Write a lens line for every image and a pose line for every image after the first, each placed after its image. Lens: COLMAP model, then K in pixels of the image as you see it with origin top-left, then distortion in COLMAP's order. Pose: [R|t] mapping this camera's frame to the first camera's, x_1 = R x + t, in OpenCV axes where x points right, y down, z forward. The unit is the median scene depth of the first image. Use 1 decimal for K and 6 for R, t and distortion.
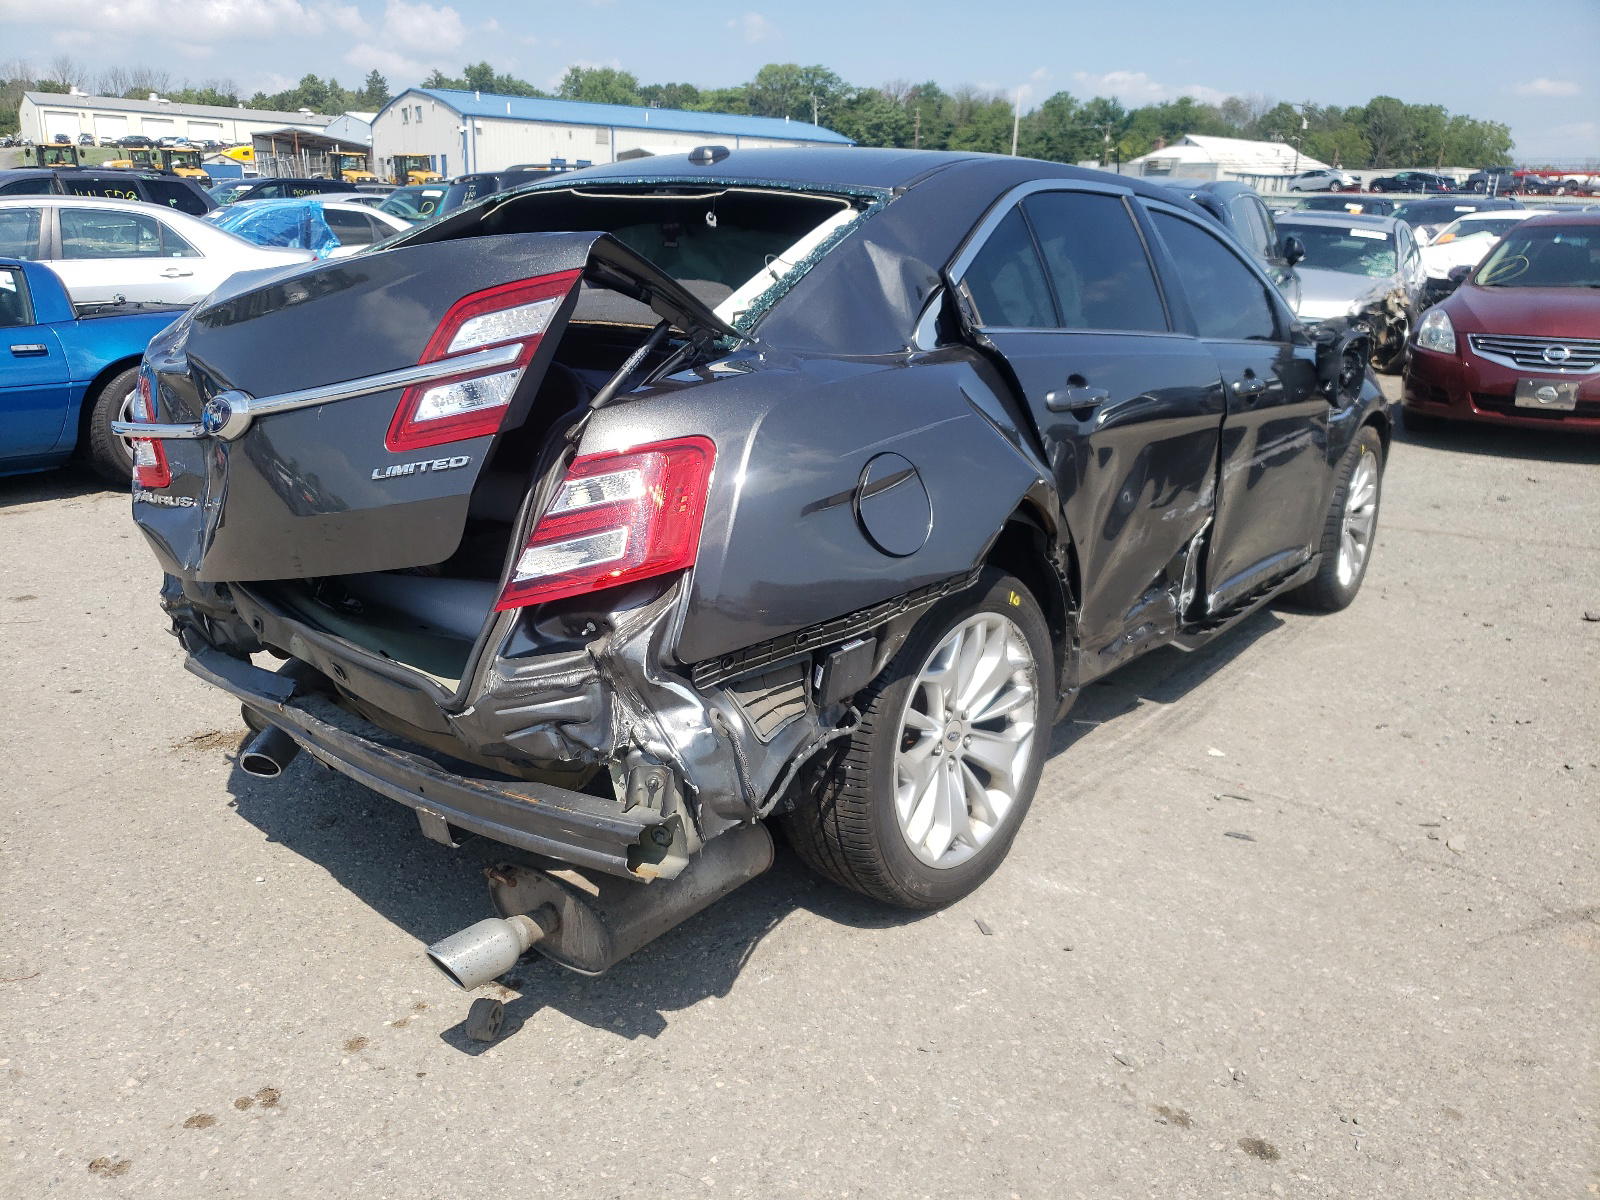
lens RADIAL K [[1324.9, 0, 791.8], [0, 1324.9, 622.7], [0, 0, 1]] dist [0.003200, 0.024385]
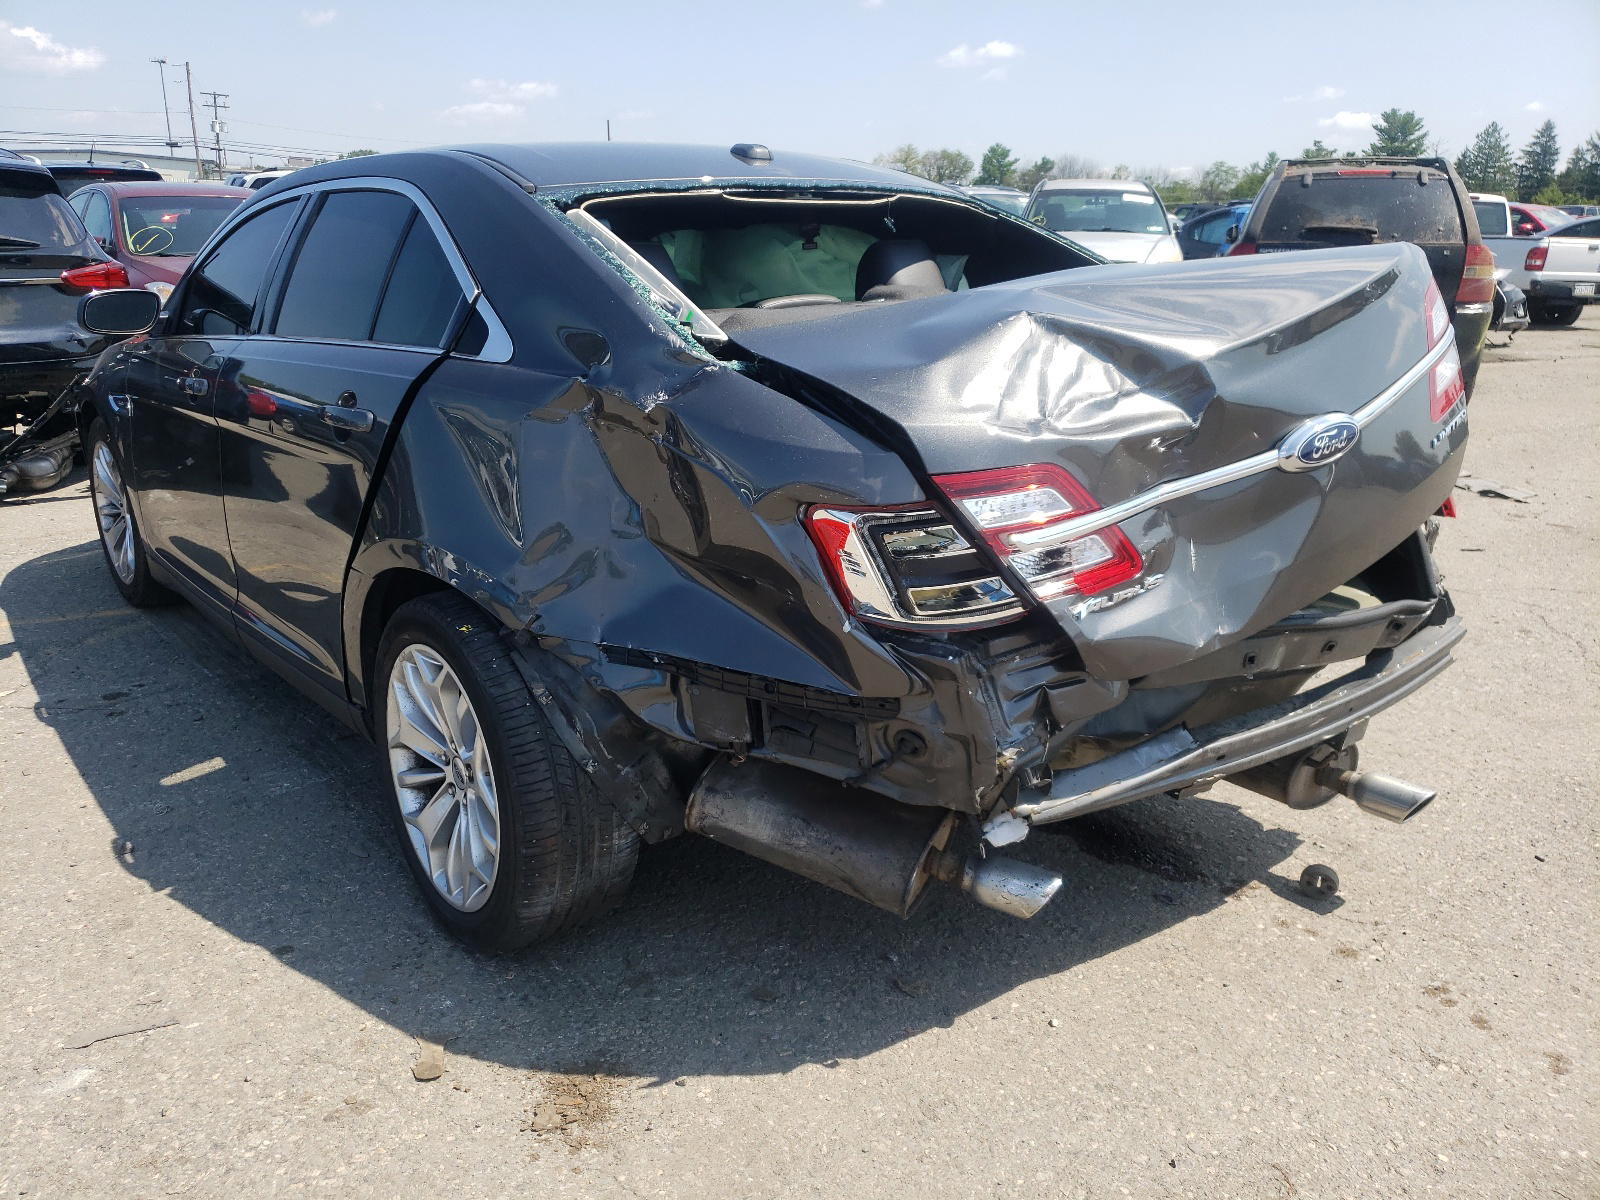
lens RADIAL K [[1324.9, 0, 791.8], [0, 1324.9, 622.7], [0, 0, 1]] dist [0.003200, 0.024385]
pose [[0.193892, -0.301381, 0.933582, -1.294511], [0.282811, 0.928412, 0.240976, -0.330322], [-0.939374, 0.217304, 0.265246, 0.998686]]
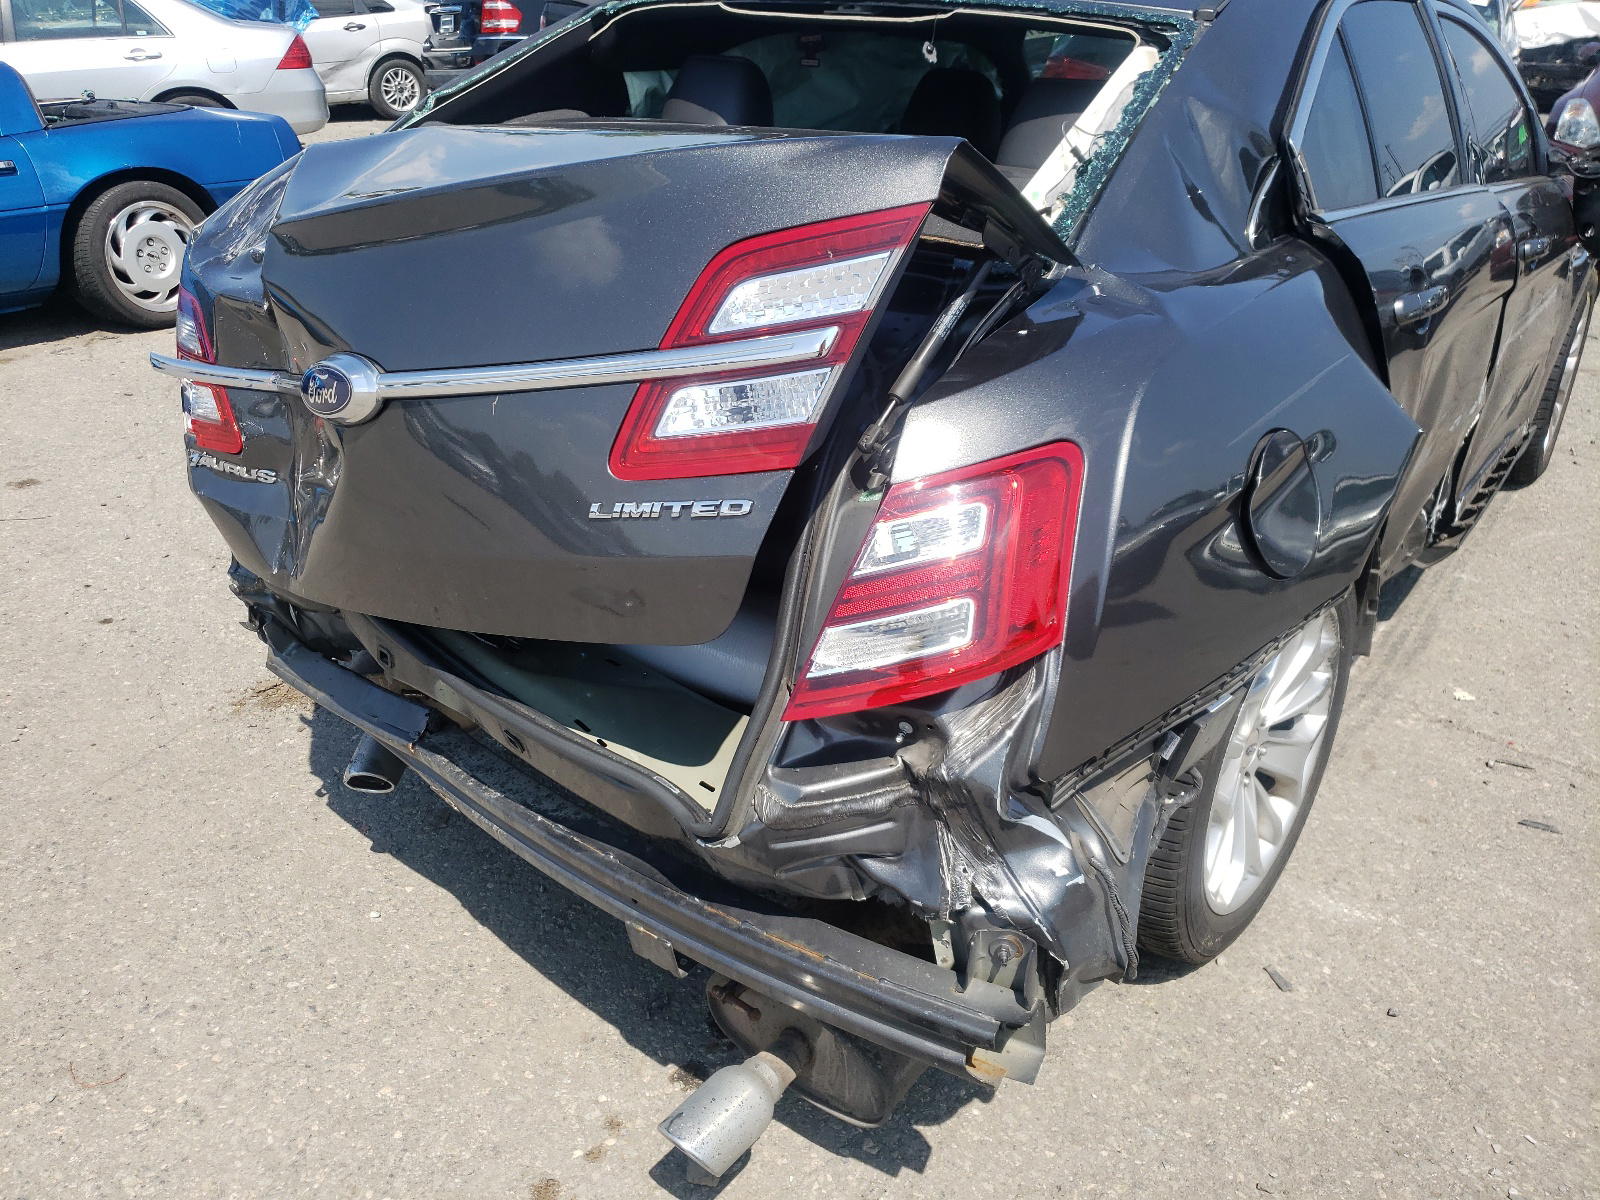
lens RADIAL K [[1324.9, 0, 791.8], [0, 1324.9, 622.7], [0, 0, 1]] dist [0.003200, 0.024385]
pose [[0.999955, -0.006876, 0.006594, -0.170270], [0.005735, 0.987157, 0.159653, -0.126960], [-0.007607, -0.159608, 0.987151, 0.255438]]
